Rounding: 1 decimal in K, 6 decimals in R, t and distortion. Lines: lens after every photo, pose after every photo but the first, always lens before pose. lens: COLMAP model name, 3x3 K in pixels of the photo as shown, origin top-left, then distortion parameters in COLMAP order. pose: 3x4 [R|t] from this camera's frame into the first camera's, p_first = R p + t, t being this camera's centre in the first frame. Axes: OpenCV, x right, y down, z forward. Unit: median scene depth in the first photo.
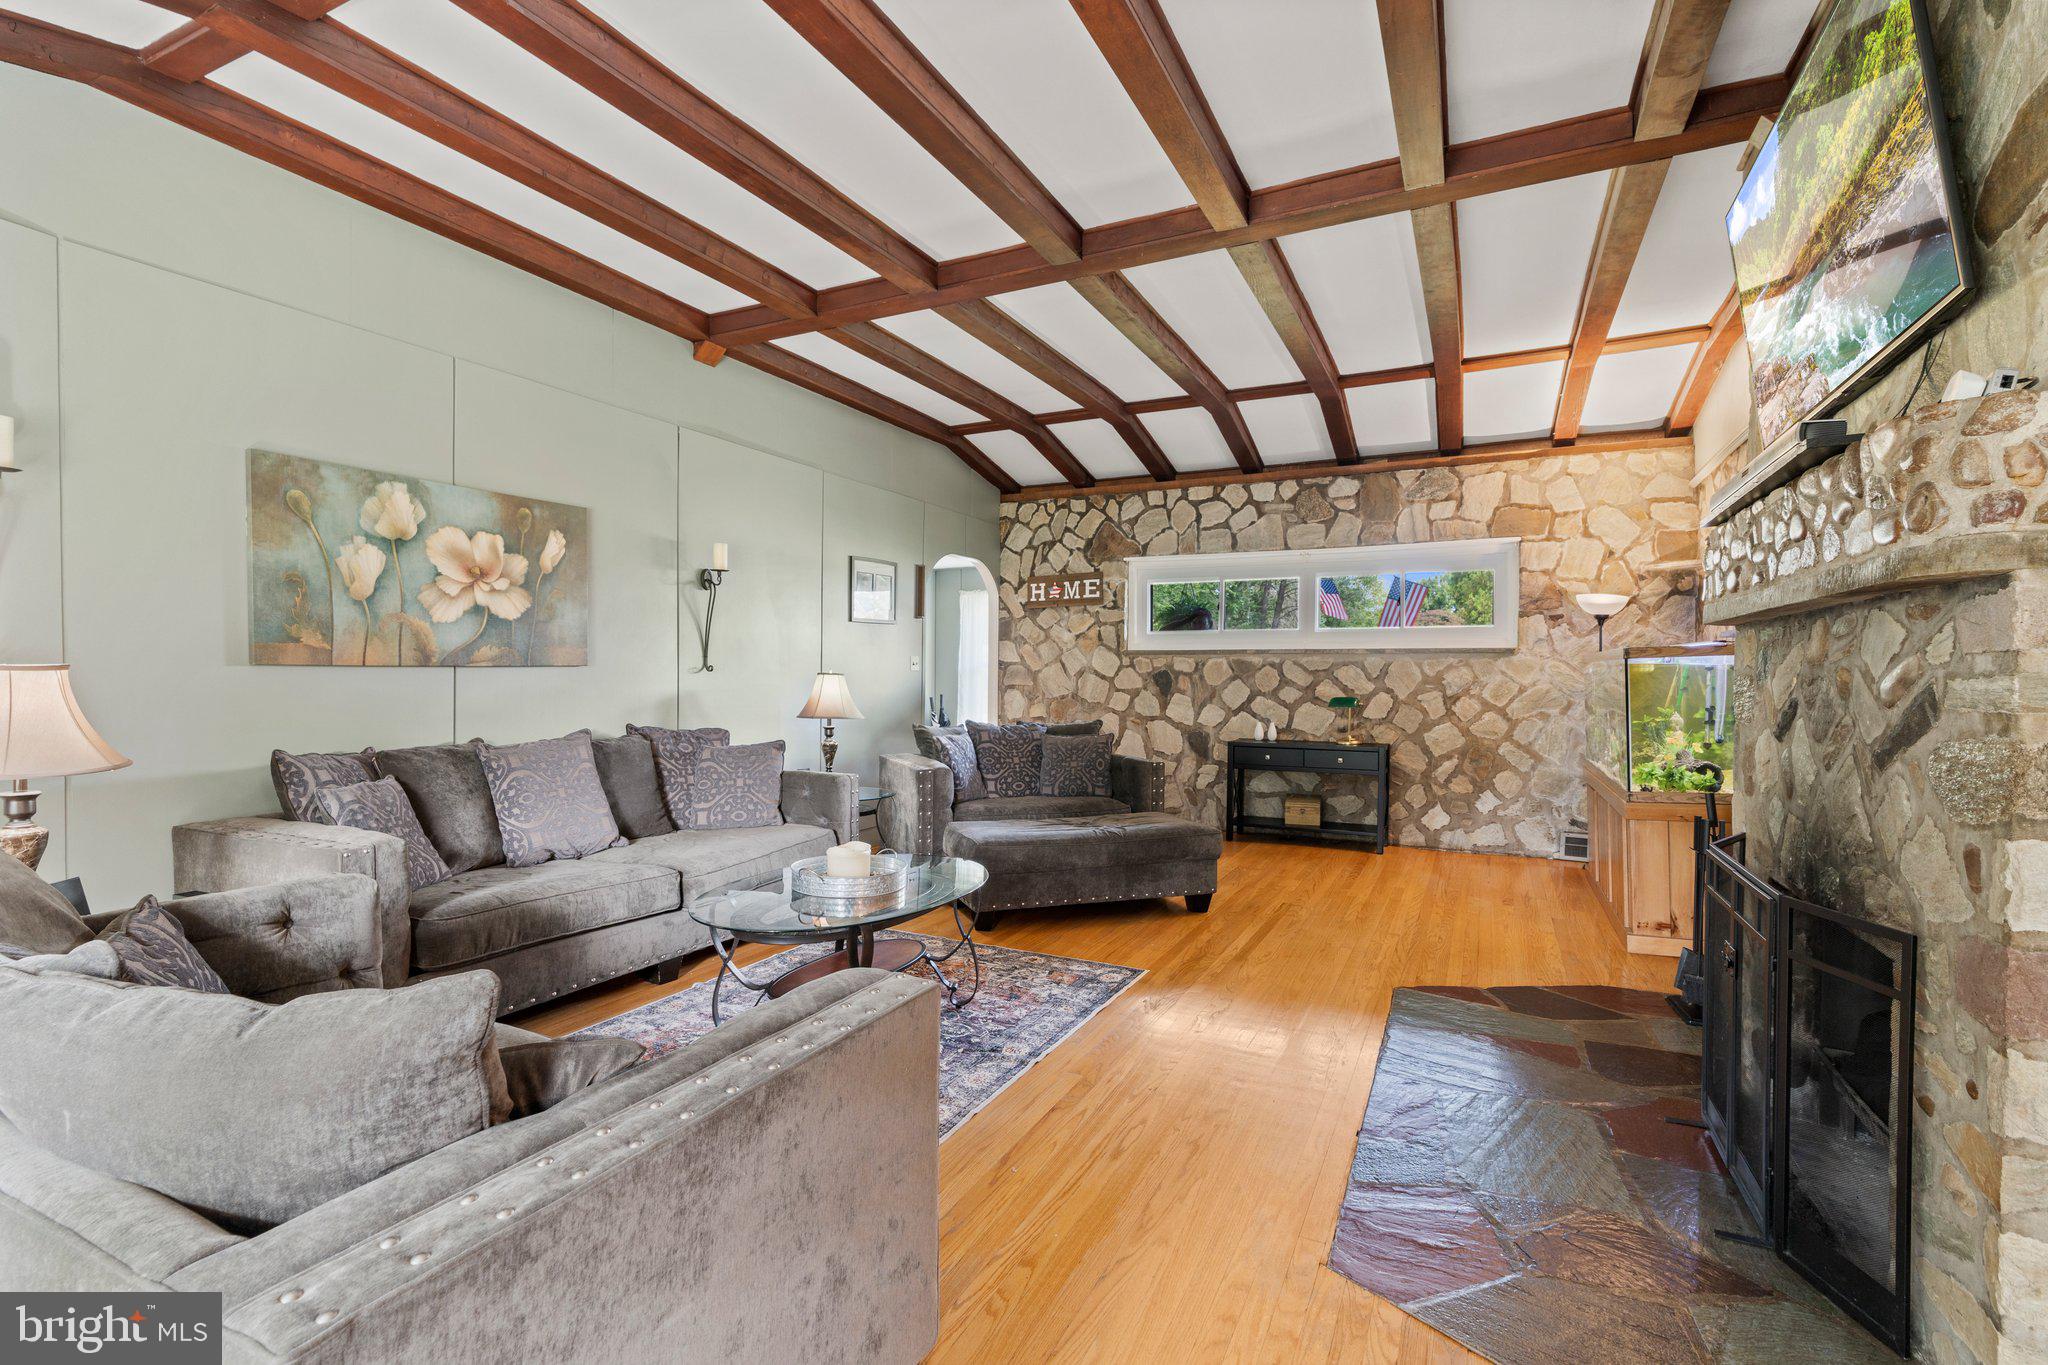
lens RADIAL K [[921.8, 0, 1018.3], [0, 921.8, 685.9], [0, 0, 1]] dist [-0.012990, 0.004689]
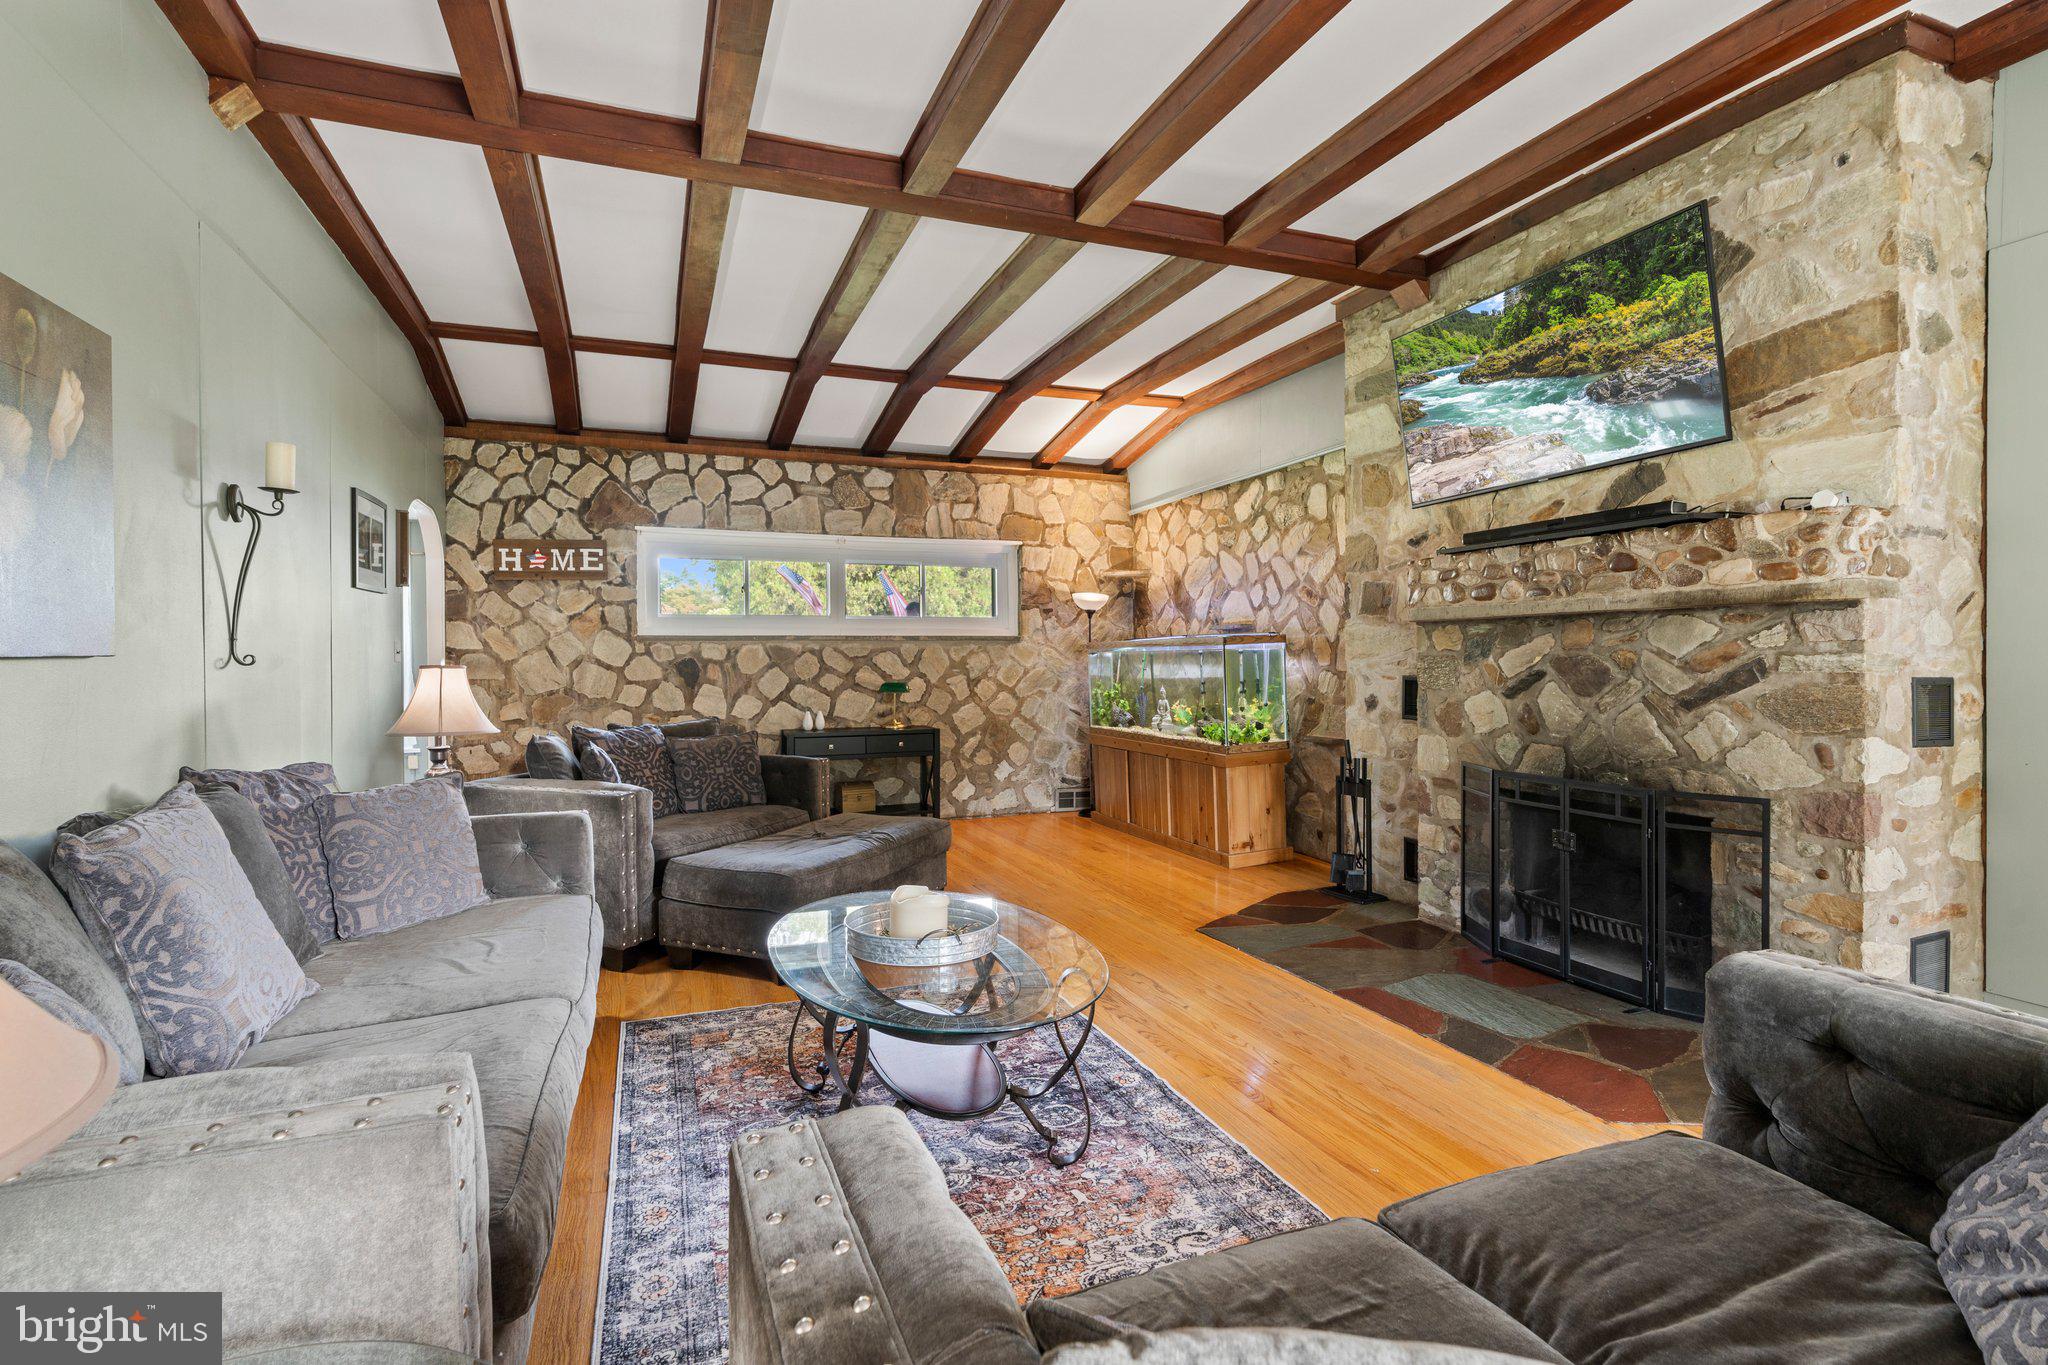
lens RADIAL K [[921.8, 0, 1021.8], [0, 921.8, 668.6], [0, 0, 1]] dist [-0.012990, 0.004689]
pose [[0.686449, -0.017126, 0.726976, -0.293822], [0.020769, 0.999777, 0.003942, -0.004472], [-0.726881, 0.012392, 0.686652, 0.184527]]
